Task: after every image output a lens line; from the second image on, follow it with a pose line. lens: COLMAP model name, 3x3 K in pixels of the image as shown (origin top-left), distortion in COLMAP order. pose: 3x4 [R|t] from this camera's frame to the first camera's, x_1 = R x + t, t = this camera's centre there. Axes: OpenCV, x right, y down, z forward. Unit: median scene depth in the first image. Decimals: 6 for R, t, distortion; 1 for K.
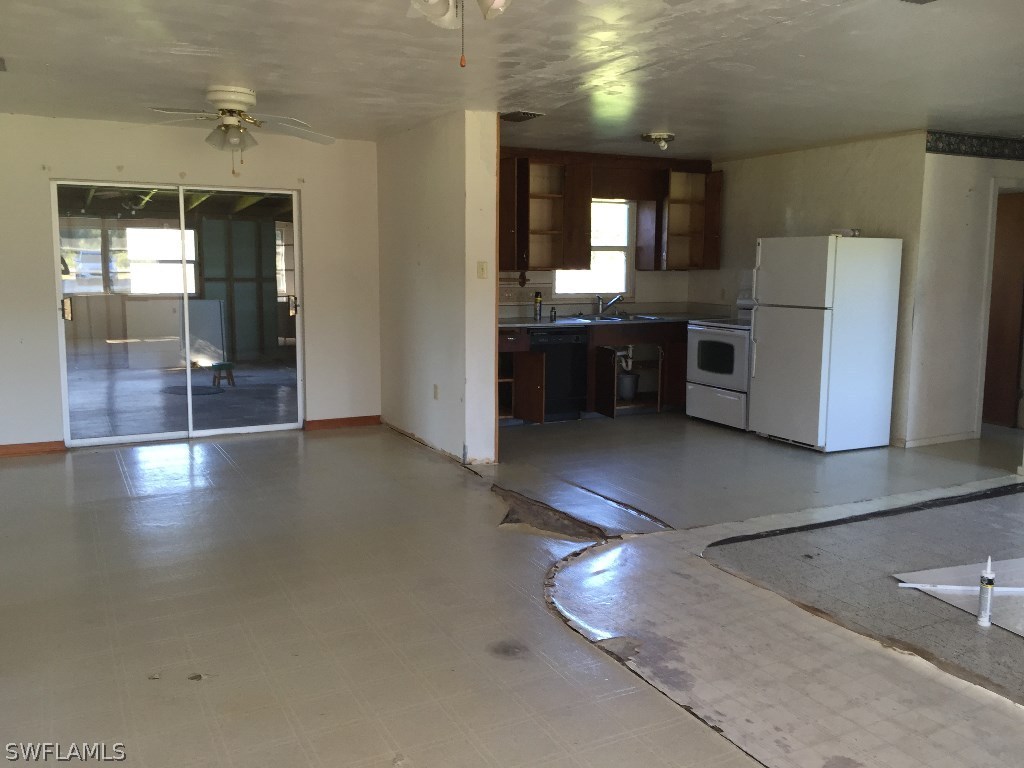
lens RADIAL K [[877.2, 0, 512.2], [0, 877.2, 368.2], [0, 0, 1]] dist [0.075501, -0.109236]
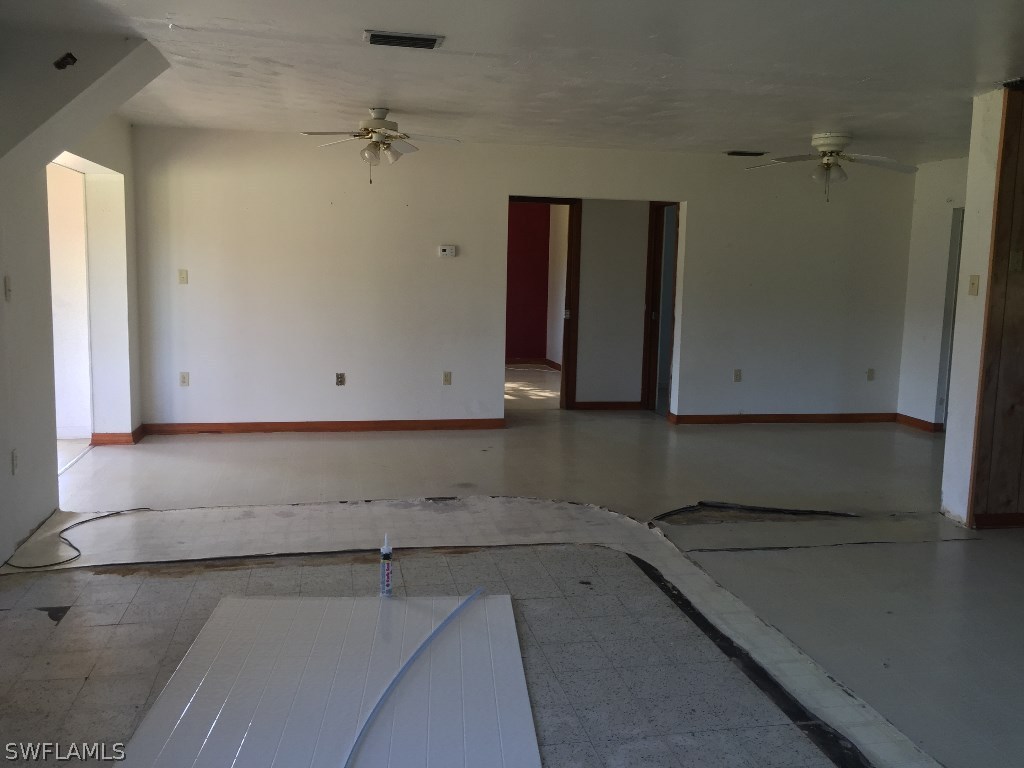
lens RADIAL K [[877.2, 0, 512.2], [0, 877.2, 368.2], [0, 0, 1]] dist [0.075501, -0.109236]
pose [[-0.270284, 0.103078, -0.957247, 0.693554], [-0.141627, 0.979179, 0.145429, -0.074936], [0.952307, 0.174879, -0.250057, 0.637418]]
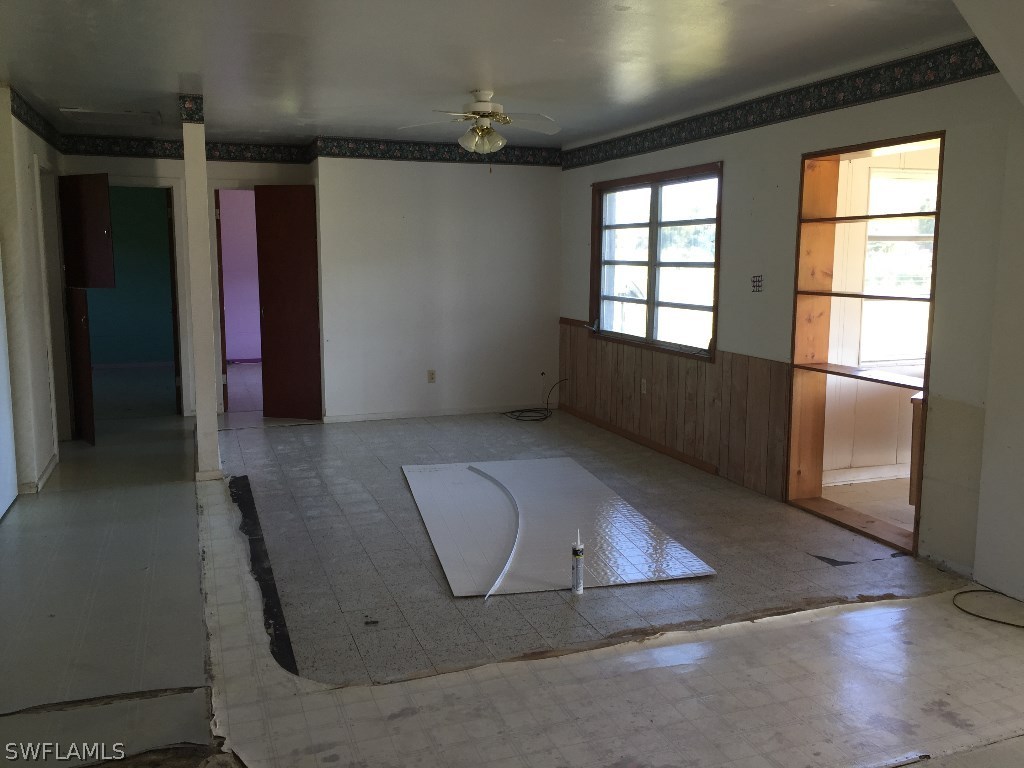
lens RADIAL K [[877.2, 0, 512.2], [0, 877.2, 368.2], [0, 0, 1]] dist [0.075501, -0.109236]
pose [[0.129415, -0.131833, 0.982788, -0.233598], [0.118929, 0.986032, 0.116607, -0.054201], [-0.984433, 0.101792, 0.143286, 0.418389]]
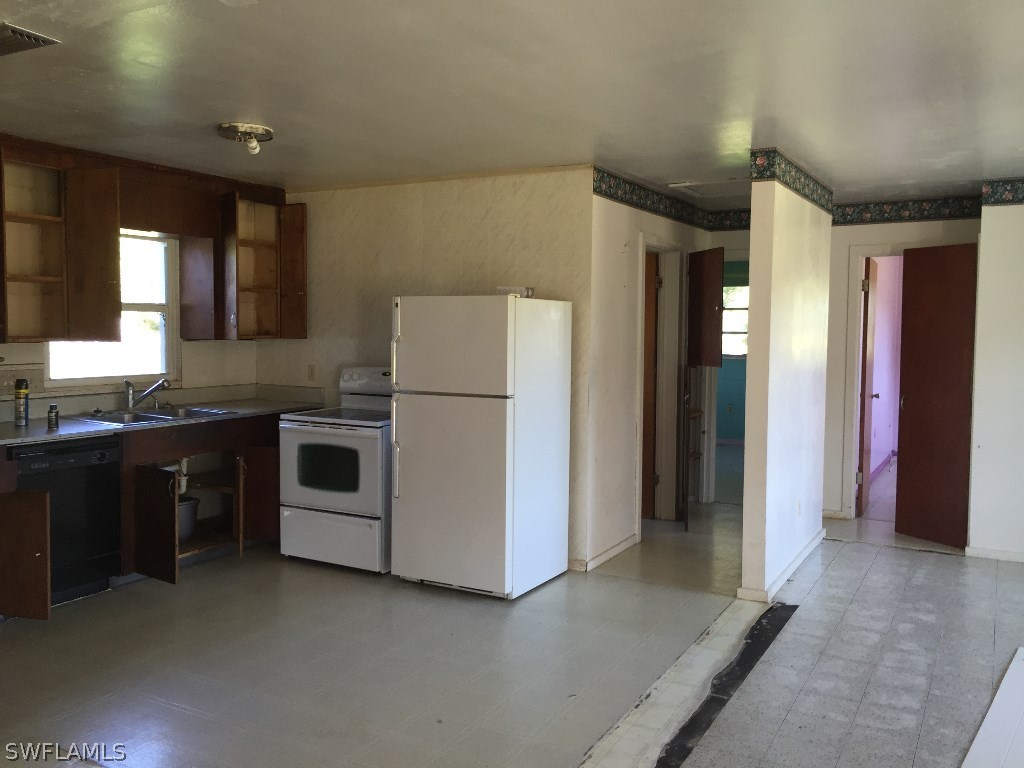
lens RADIAL K [[877.2, 0, 512.2], [0, 877.2, 368.2], [0, 0, 1]] dist [0.075501, -0.109236]
pose [[0.833388, -0.024450, 0.552148, -0.025451], [0.062190, 0.996825, -0.049726, -0.046941], [-0.549179, 0.075779, 0.832262, 0.348173]]
